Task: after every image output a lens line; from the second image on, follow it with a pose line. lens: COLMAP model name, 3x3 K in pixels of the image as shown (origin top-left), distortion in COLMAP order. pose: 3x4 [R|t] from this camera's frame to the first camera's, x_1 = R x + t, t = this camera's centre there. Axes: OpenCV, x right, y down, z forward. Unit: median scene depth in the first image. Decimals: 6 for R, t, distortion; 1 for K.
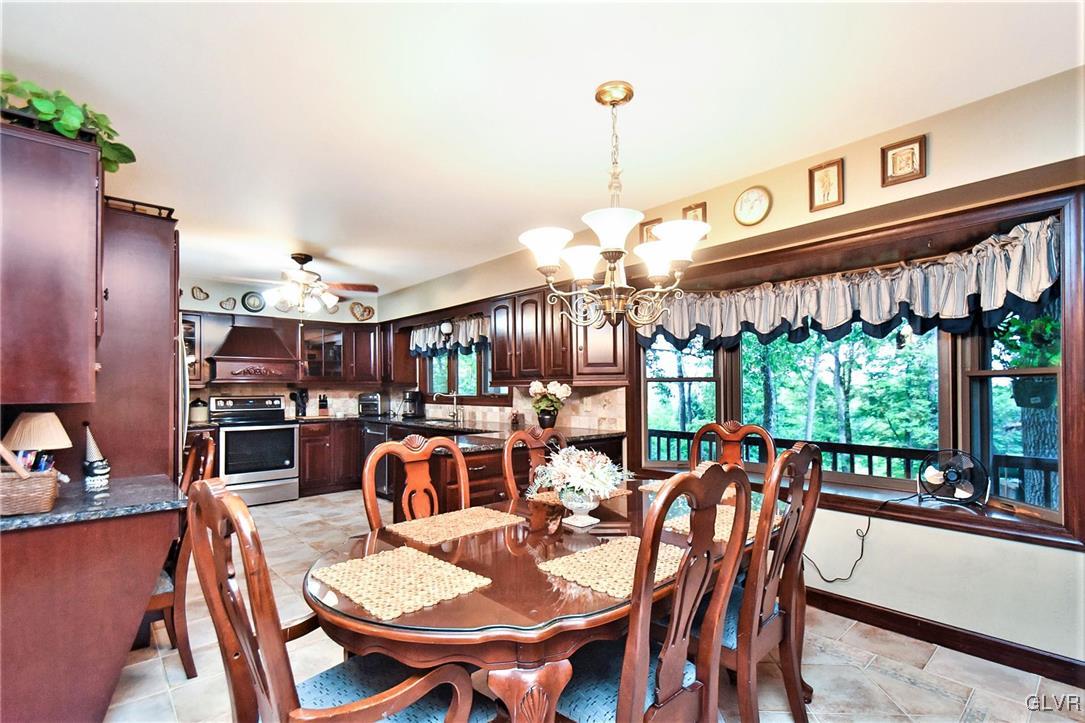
lens RADIAL K [[510.4, 0, 560.4], [0, 510.4, 385.2], [0, 0, 1]] dist [0.028428, -0.000120]
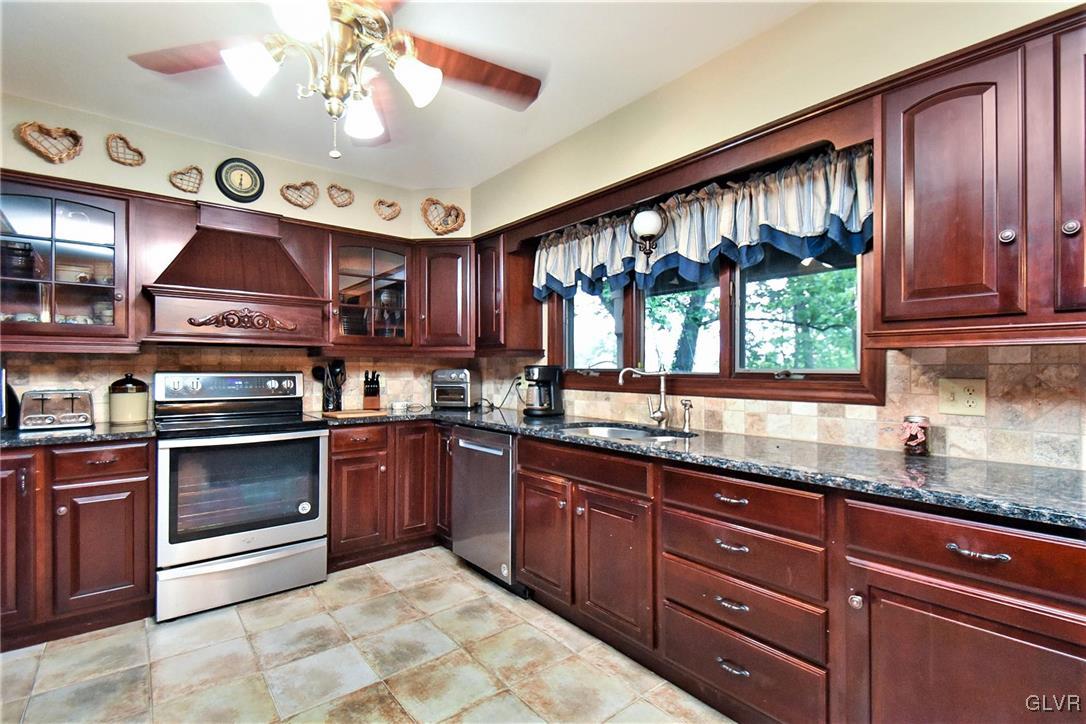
lens RADIAL K [[495.8, 0, 550.7], [0, 495.8, 372.2], [0, 0, 1]] dist [0.028178, -0.020183]
pose [[0.998503, 0.008131, -0.054089, -0.263117], [-0.007611, 0.999923, 0.009811, 0.014210], [0.054165, -0.009385, 0.998488, 0.521092]]
